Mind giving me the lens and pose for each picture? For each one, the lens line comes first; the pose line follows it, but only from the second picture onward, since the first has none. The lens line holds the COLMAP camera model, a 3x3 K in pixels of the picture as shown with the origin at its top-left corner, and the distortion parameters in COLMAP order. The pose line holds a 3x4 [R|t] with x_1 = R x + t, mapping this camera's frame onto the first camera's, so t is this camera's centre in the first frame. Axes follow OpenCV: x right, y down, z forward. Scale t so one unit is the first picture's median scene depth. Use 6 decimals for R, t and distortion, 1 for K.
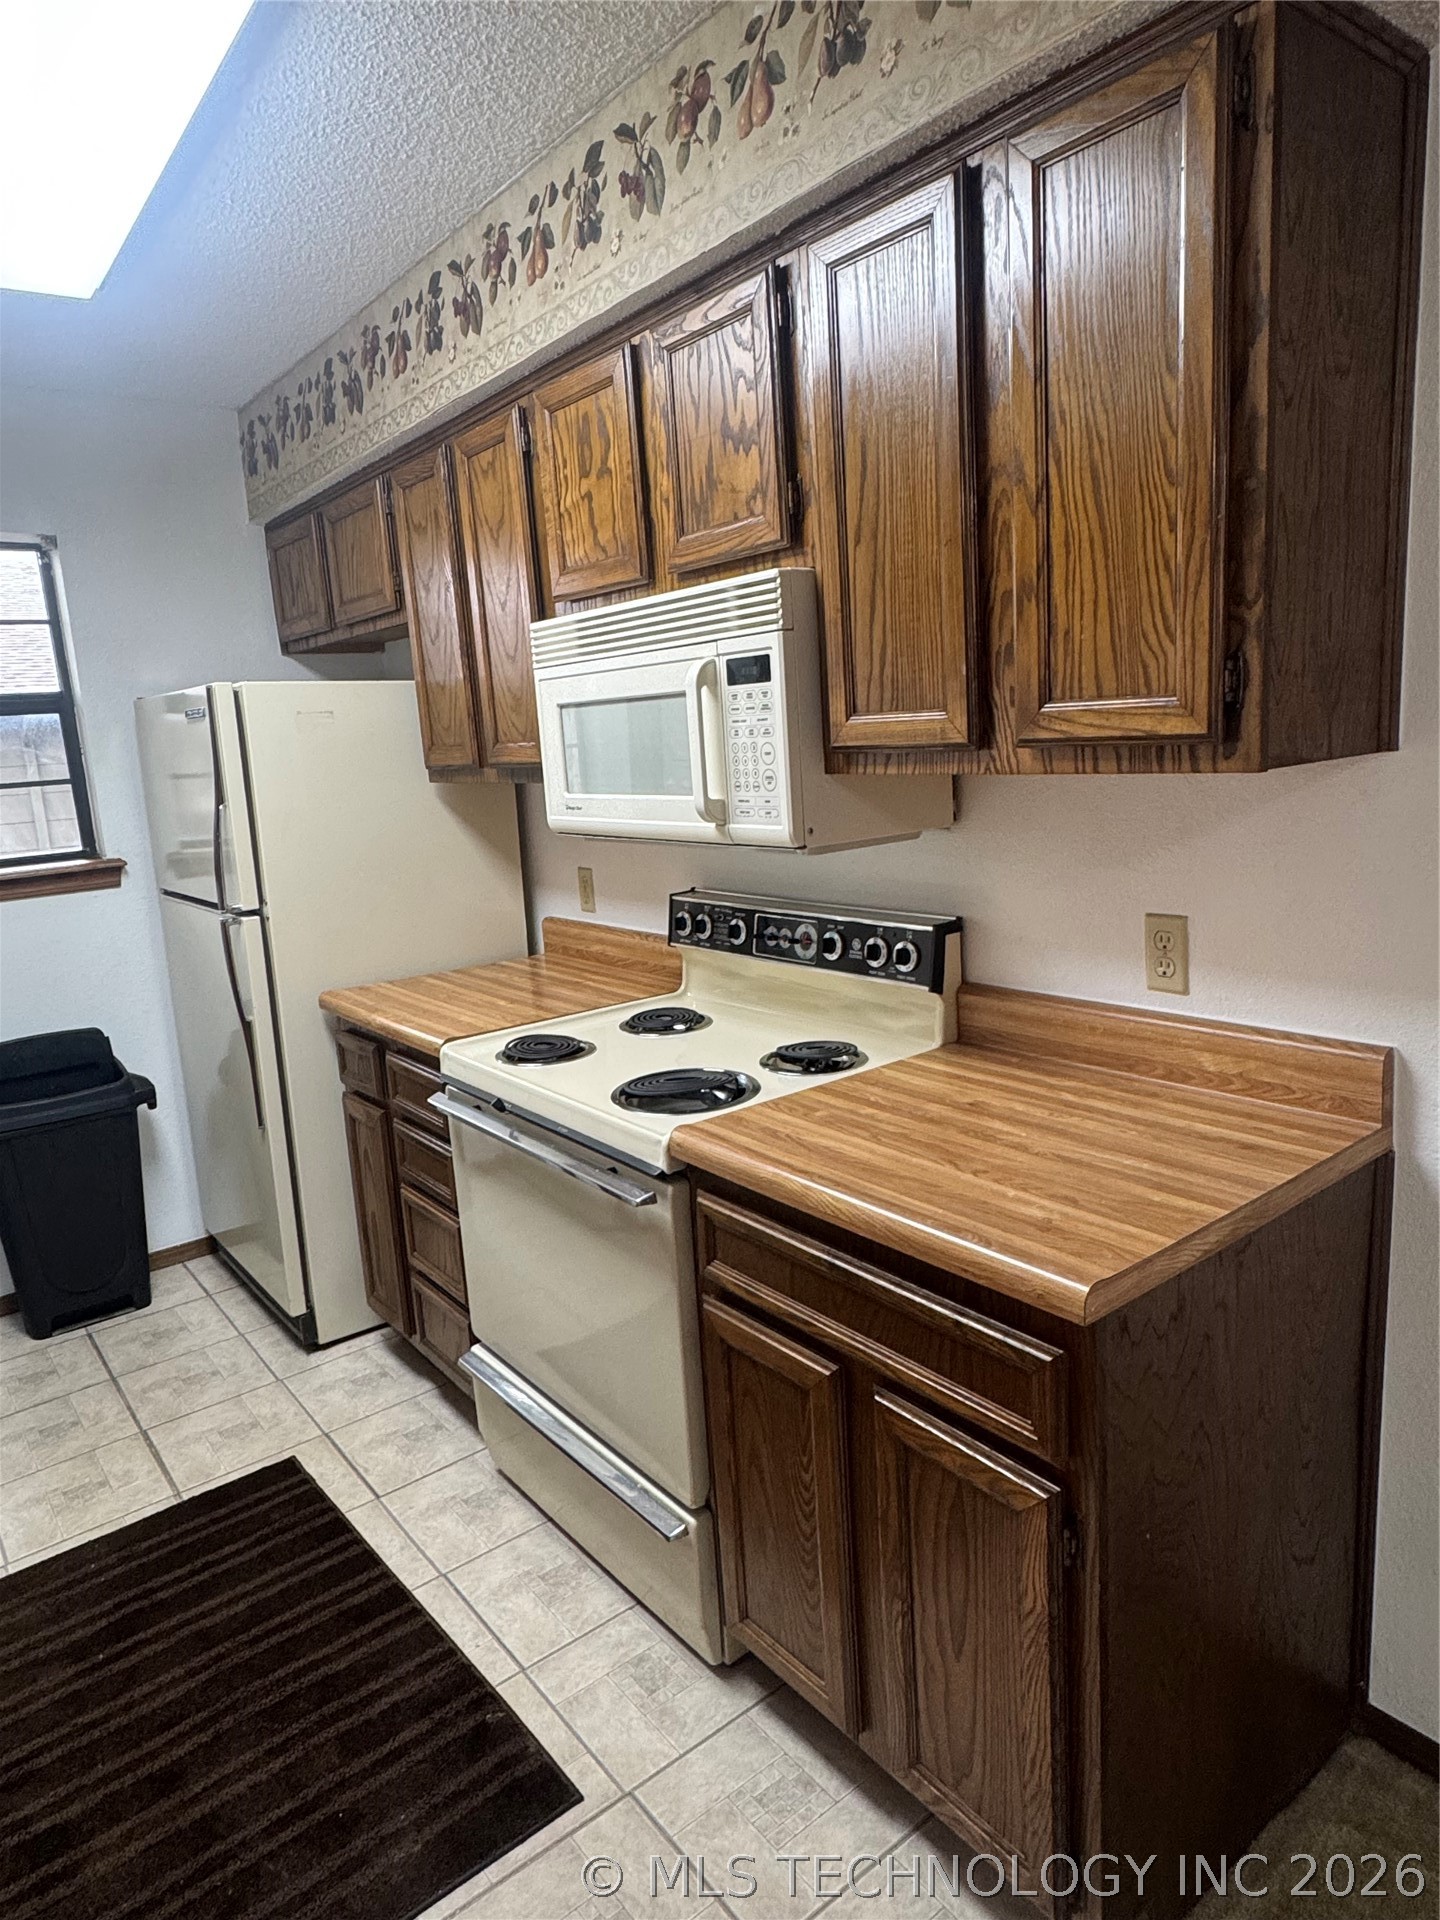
lens RADIAL K [[1218.6, 0, 724.9], [0, 1218.6, 957.3], [0, 0, 1]] dist [0.006702, 0.002452]
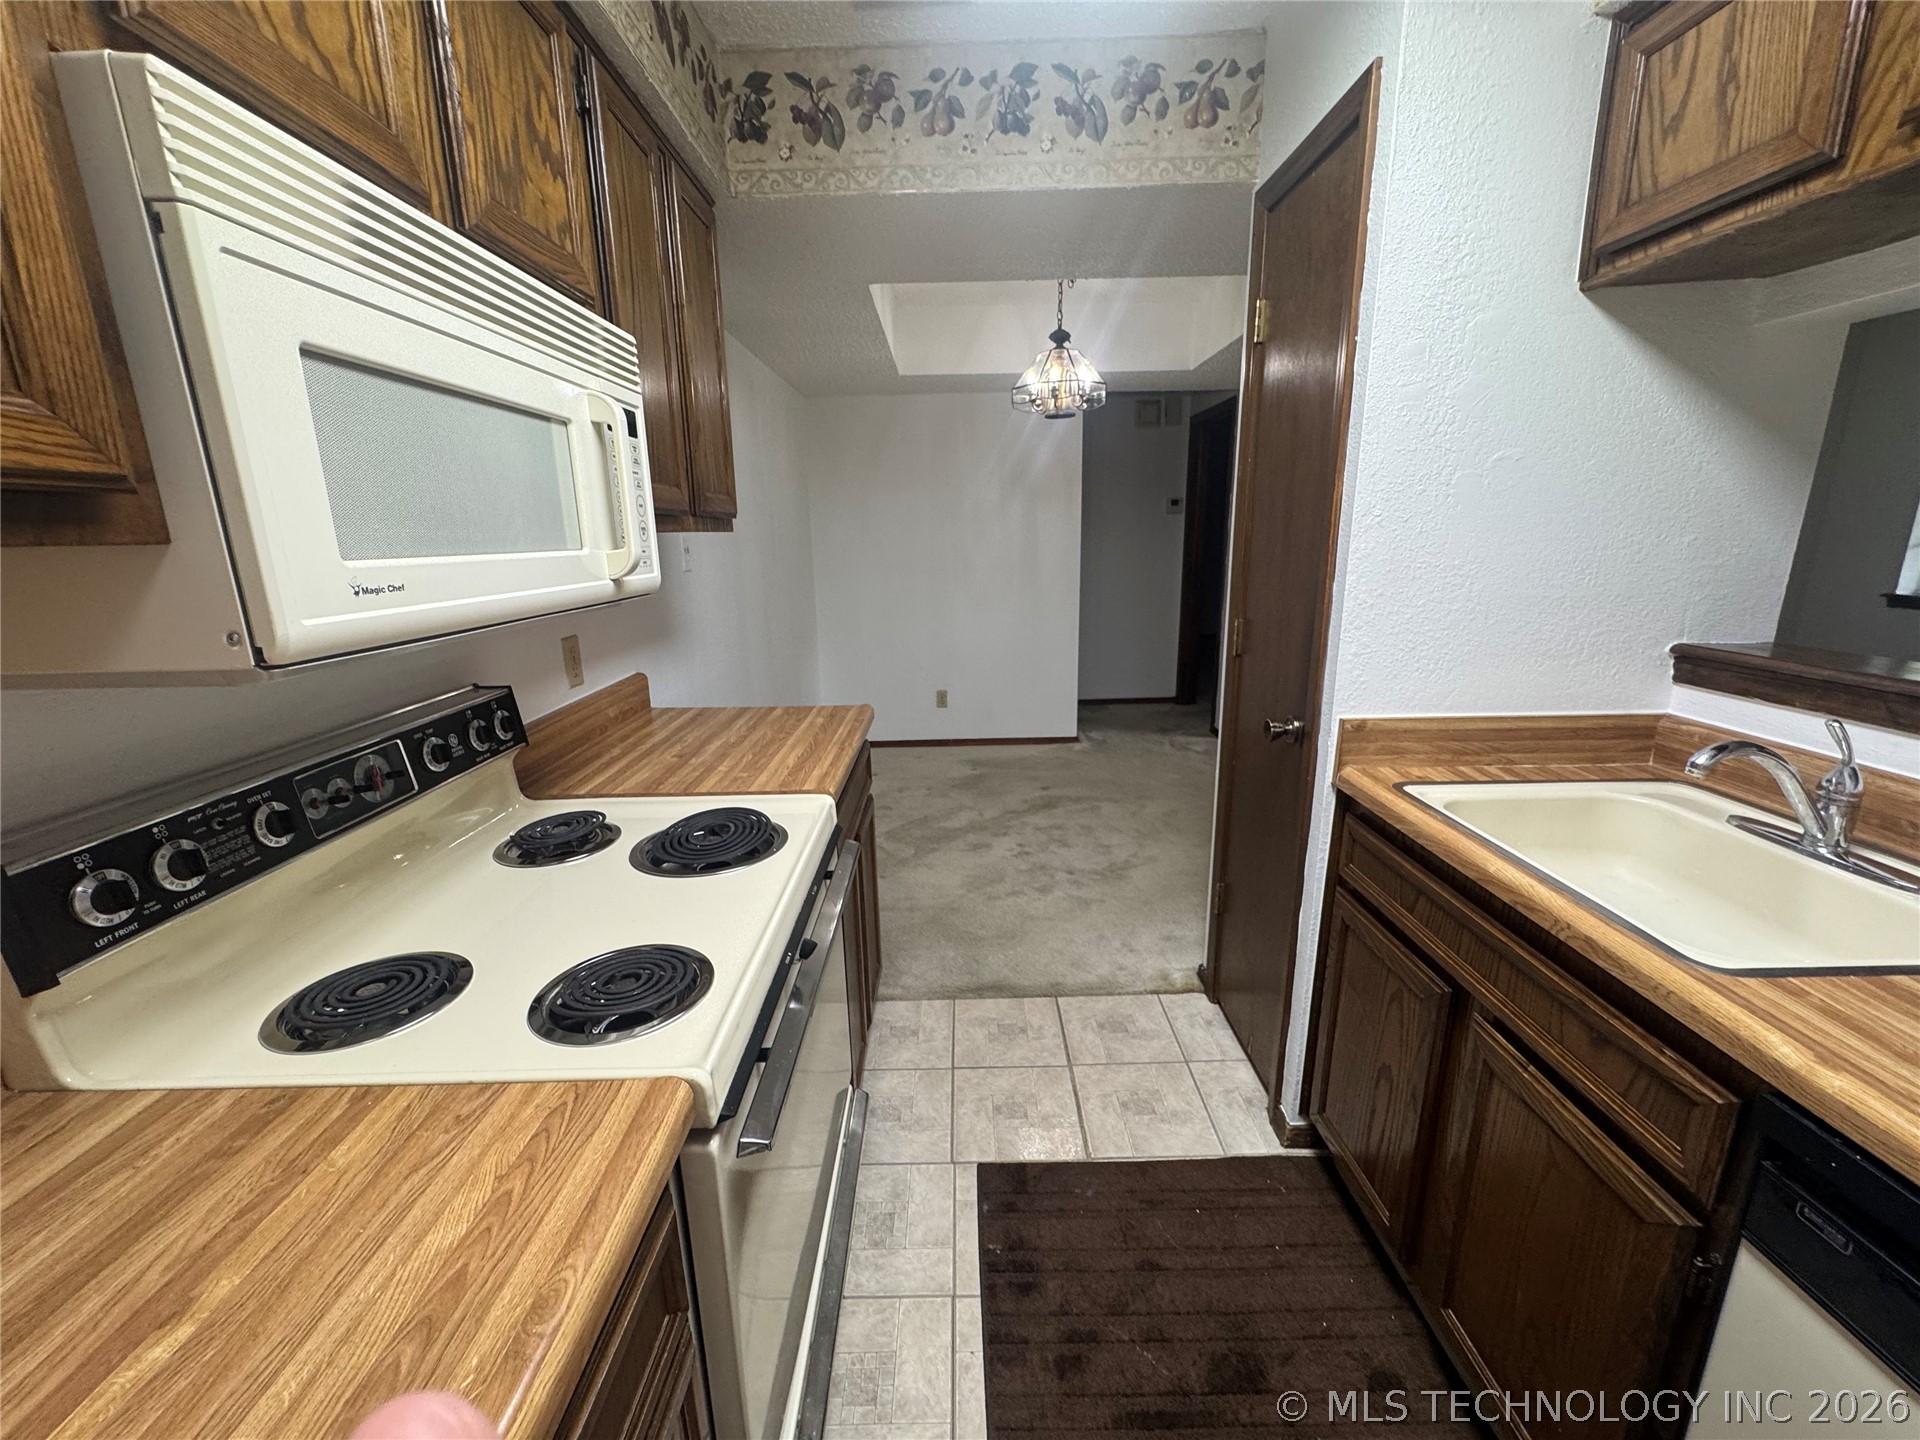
lens RADIAL K [[765.0, 0, 958.3], [0, 765.0, 720.0], [0, 0, 1]] dist [-0.004390, 0.000894]
pose [[-0.793665, -0.065046, 0.604868, -0.404368], [0.185086, 0.921317, 0.341933, -0.114524], [-0.579516, 0.383333, -0.719178, 0.930679]]
